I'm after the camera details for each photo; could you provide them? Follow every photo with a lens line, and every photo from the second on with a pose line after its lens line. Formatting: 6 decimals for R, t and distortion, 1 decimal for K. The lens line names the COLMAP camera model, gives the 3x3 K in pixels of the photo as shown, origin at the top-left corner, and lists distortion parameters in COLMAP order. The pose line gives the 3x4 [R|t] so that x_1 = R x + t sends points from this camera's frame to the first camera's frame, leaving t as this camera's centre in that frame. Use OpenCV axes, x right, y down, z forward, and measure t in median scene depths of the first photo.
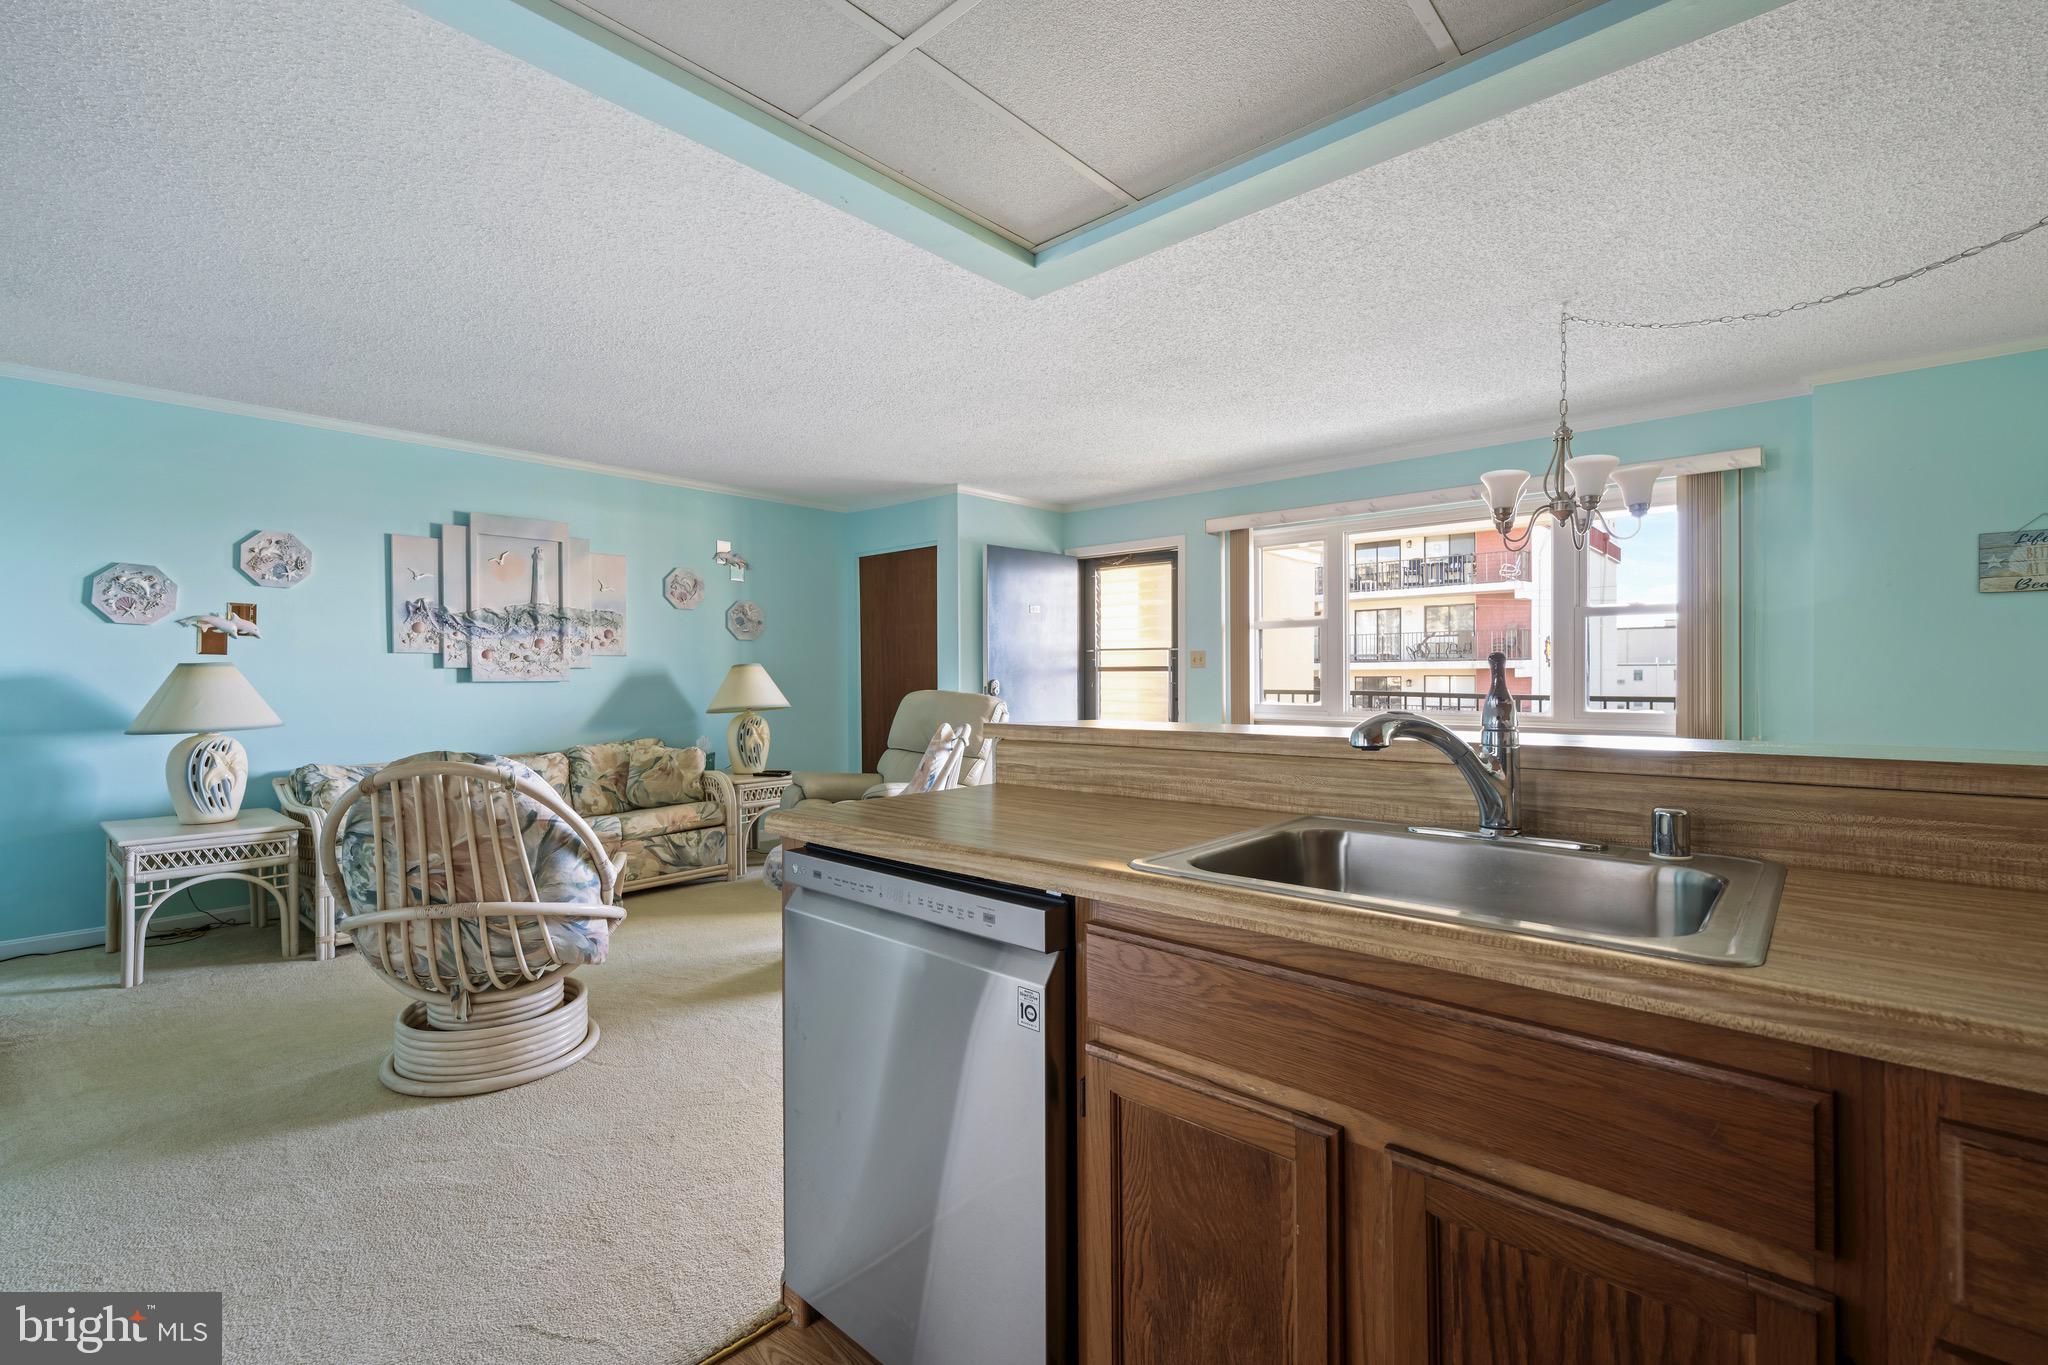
lens RADIAL K [[908.5, 0, 1039.9], [0, 908.5, 678.0], [0, 0, 1]] dist [0.001852, 0.001085]
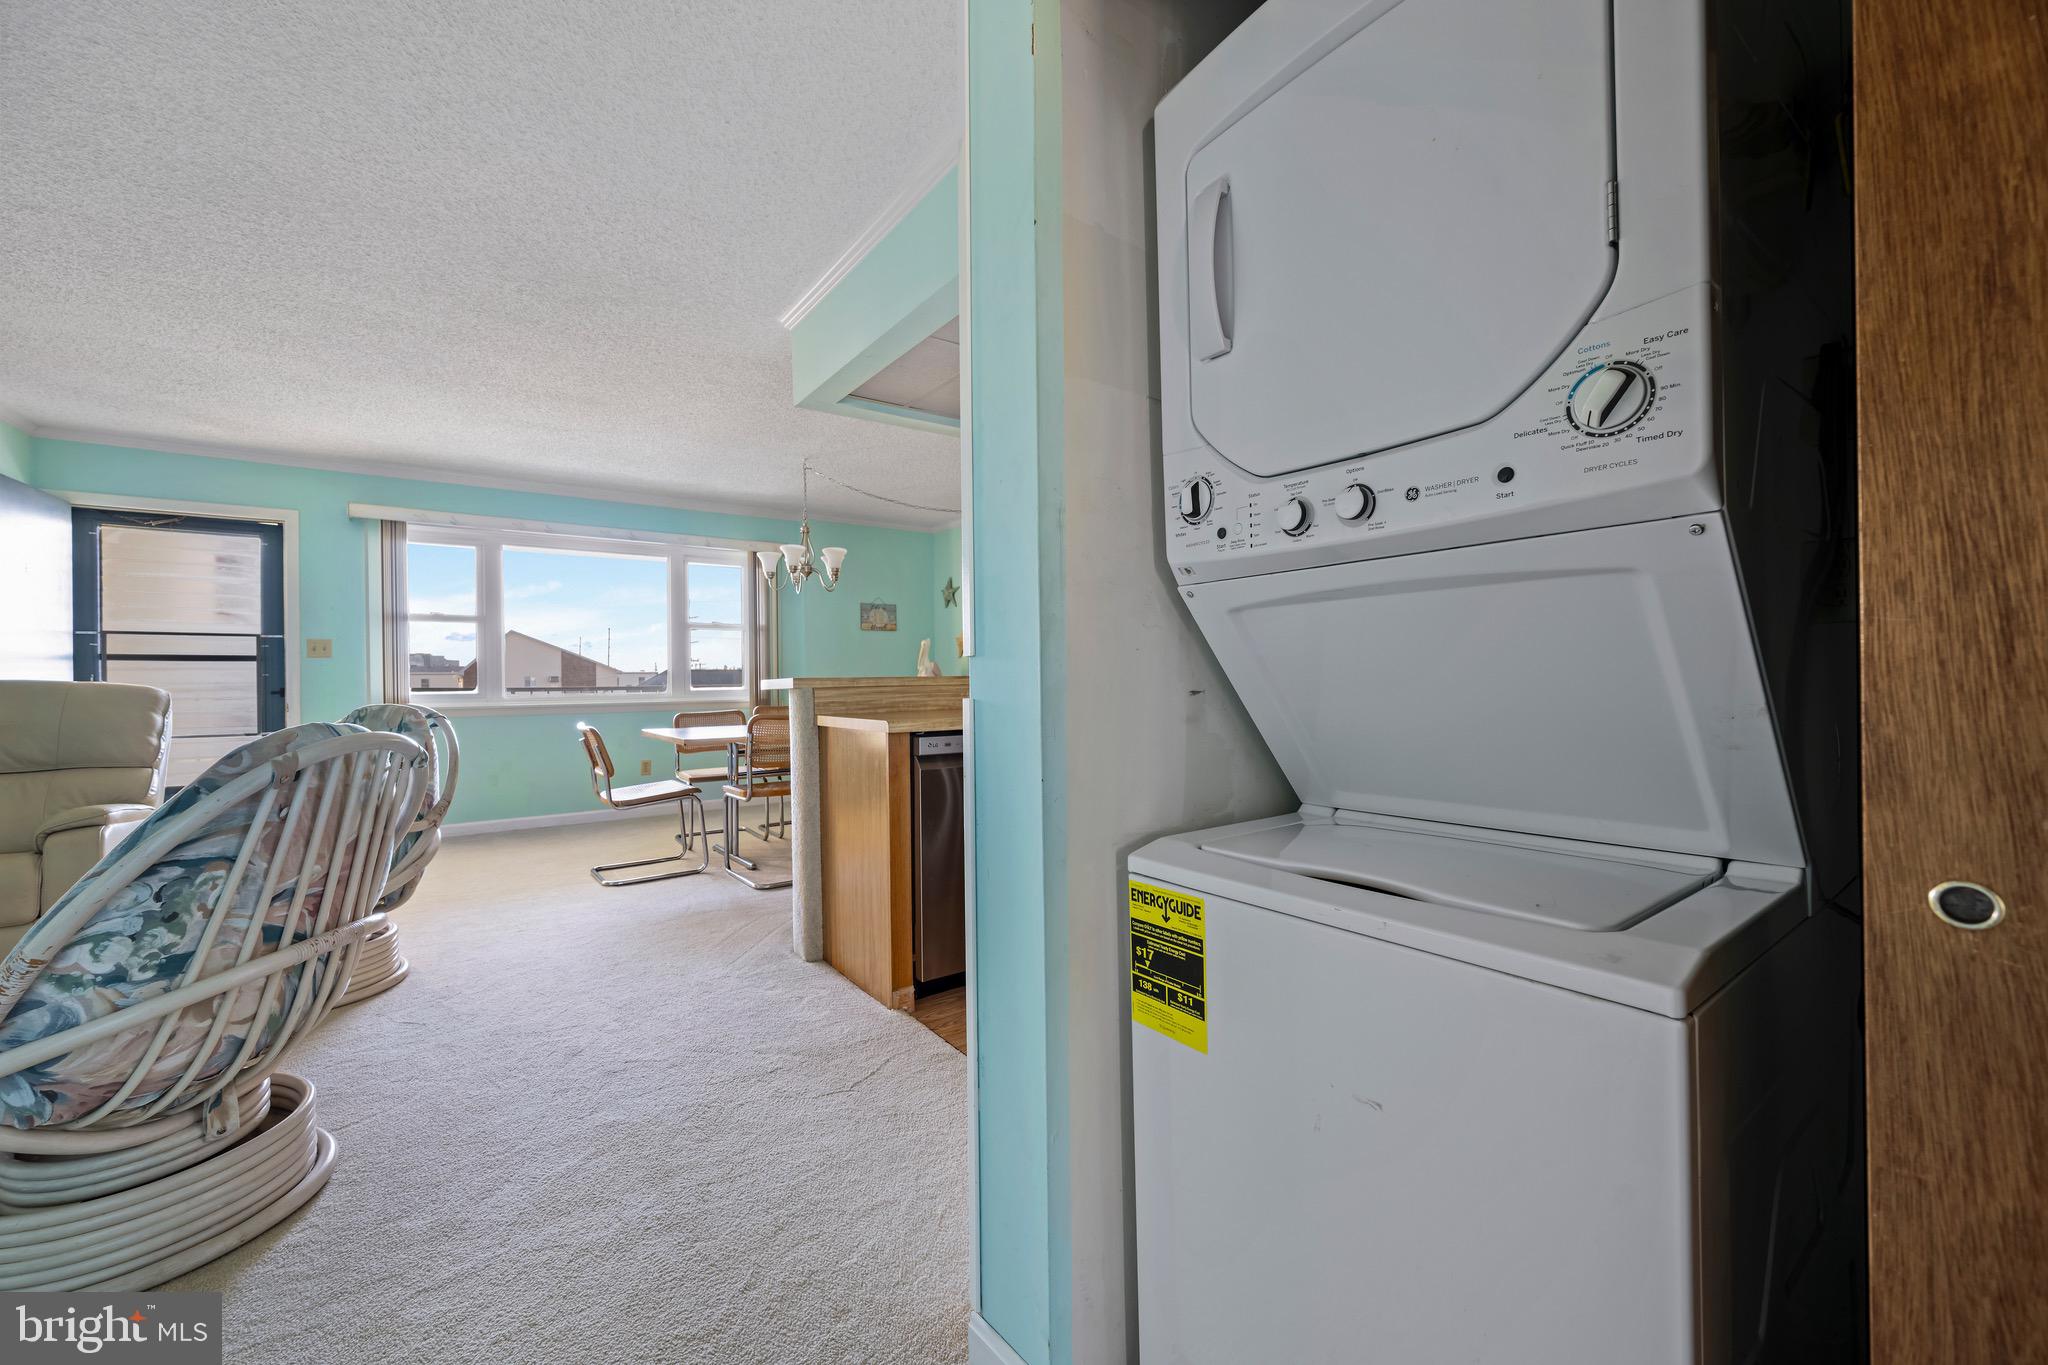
lens RADIAL K [[801.2, 0, 1025.9], [0, 801.2, 674.8], [0, 0, 1]] dist [0.000799, 0.000334]
pose [[0.207213, 0.003773, 0.978289, -0.657206], [0.014391, 0.999873, -0.006904, 0.030308], [-0.978190, 0.015509, 0.207132, 0.176166]]
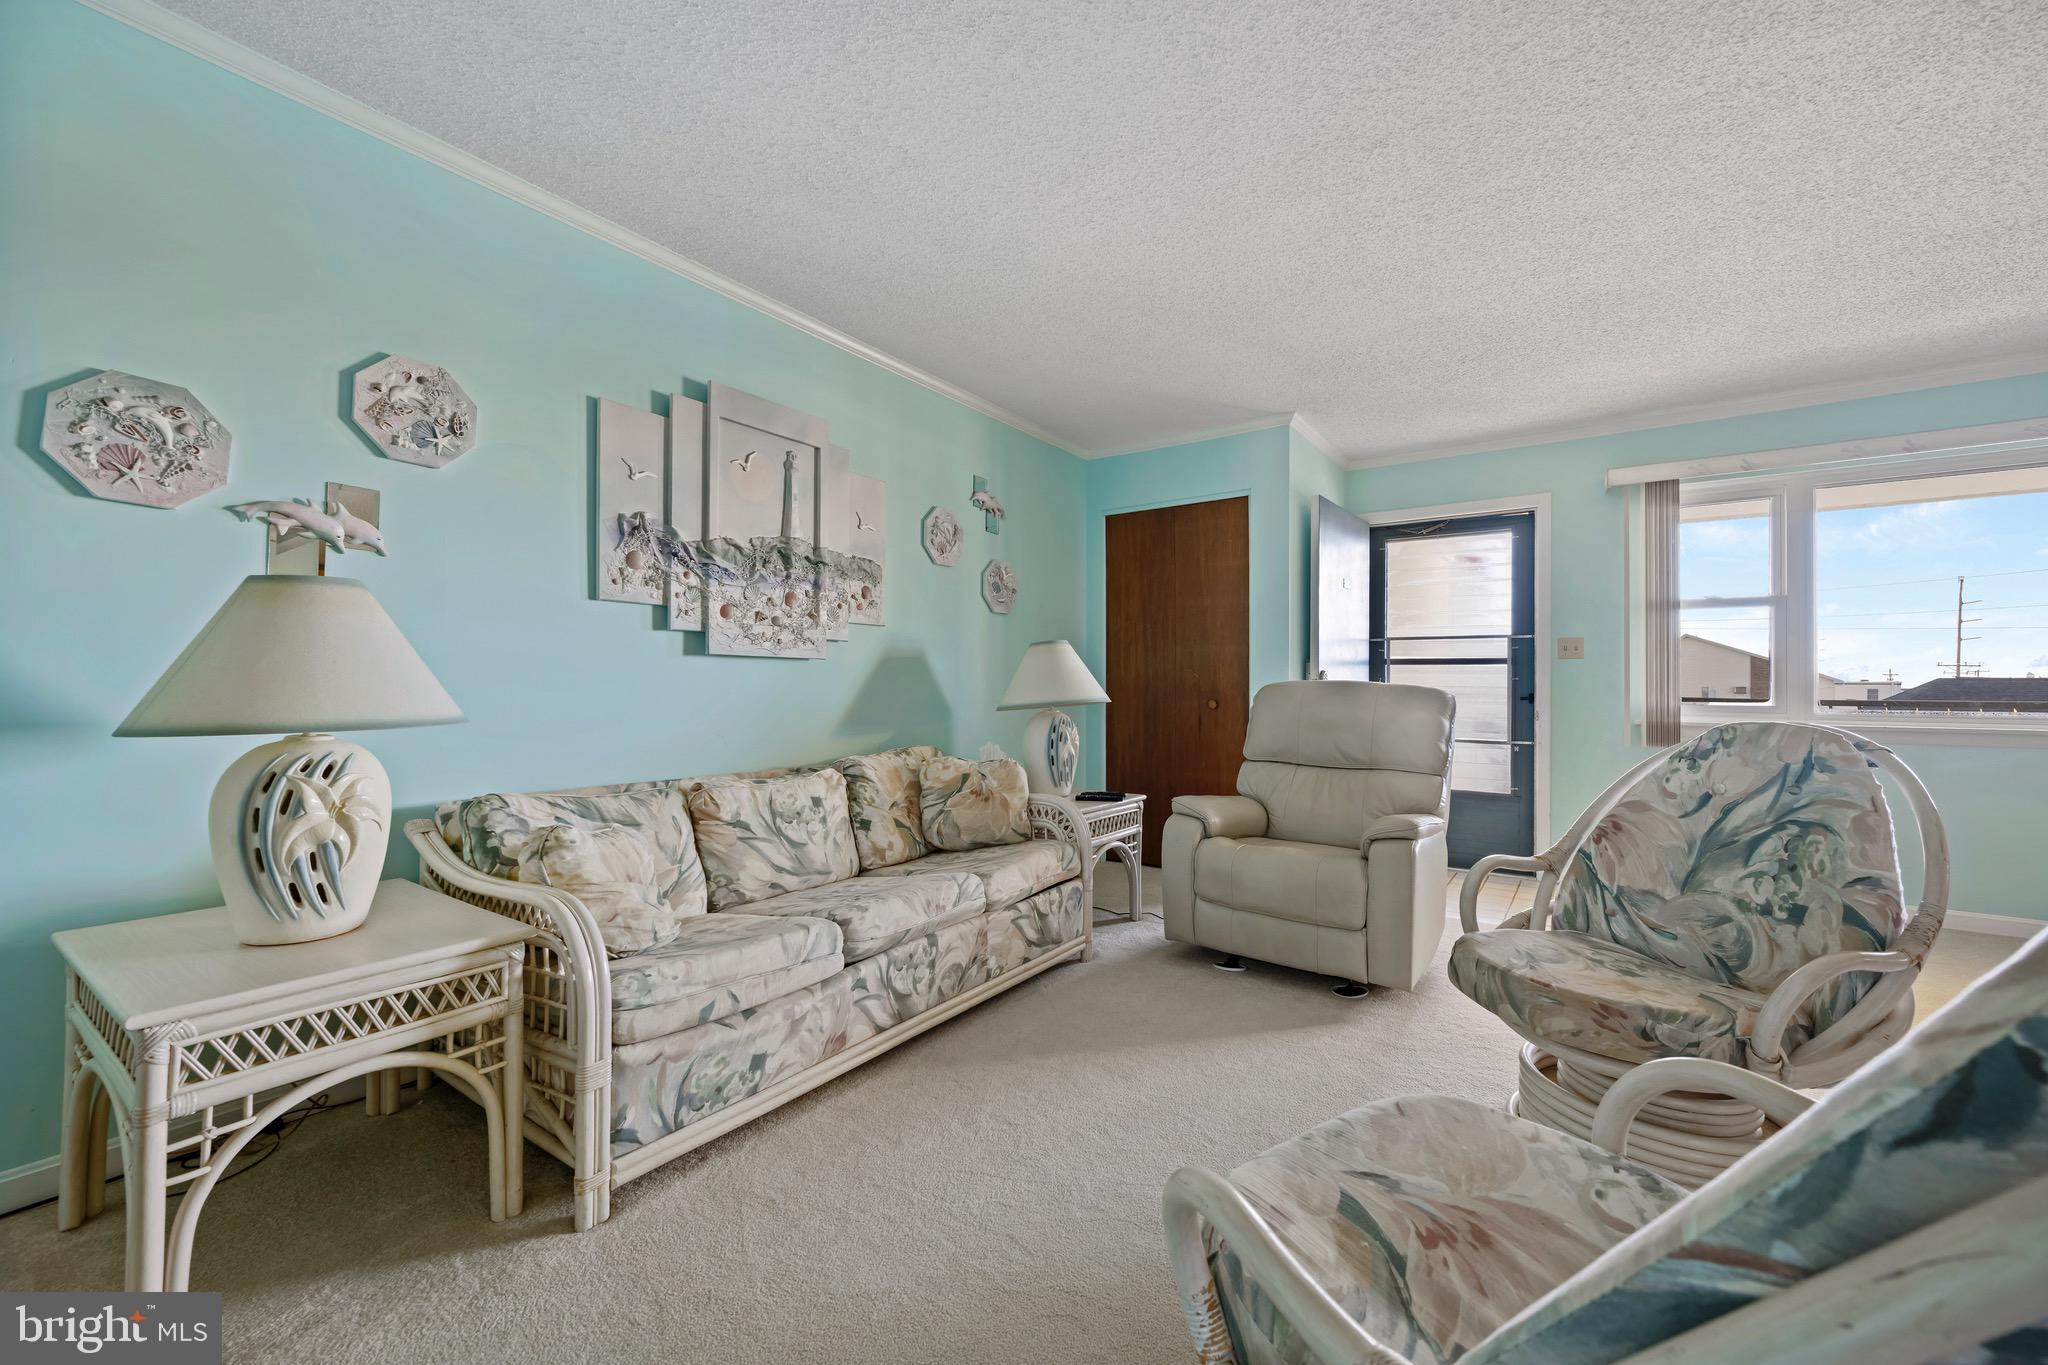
lens RADIAL K [[801.2, 0, 1019.6], [0, 801.2, 682.1], [0, 0, 1]] dist [0.000799, 0.000334]
pose [[0.994192, 0.011409, 0.107019, -0.528210], [-0.010137, 0.999871, -0.012423, 0.031267], [-0.107147, 0.011266, 0.994179, 0.487550]]
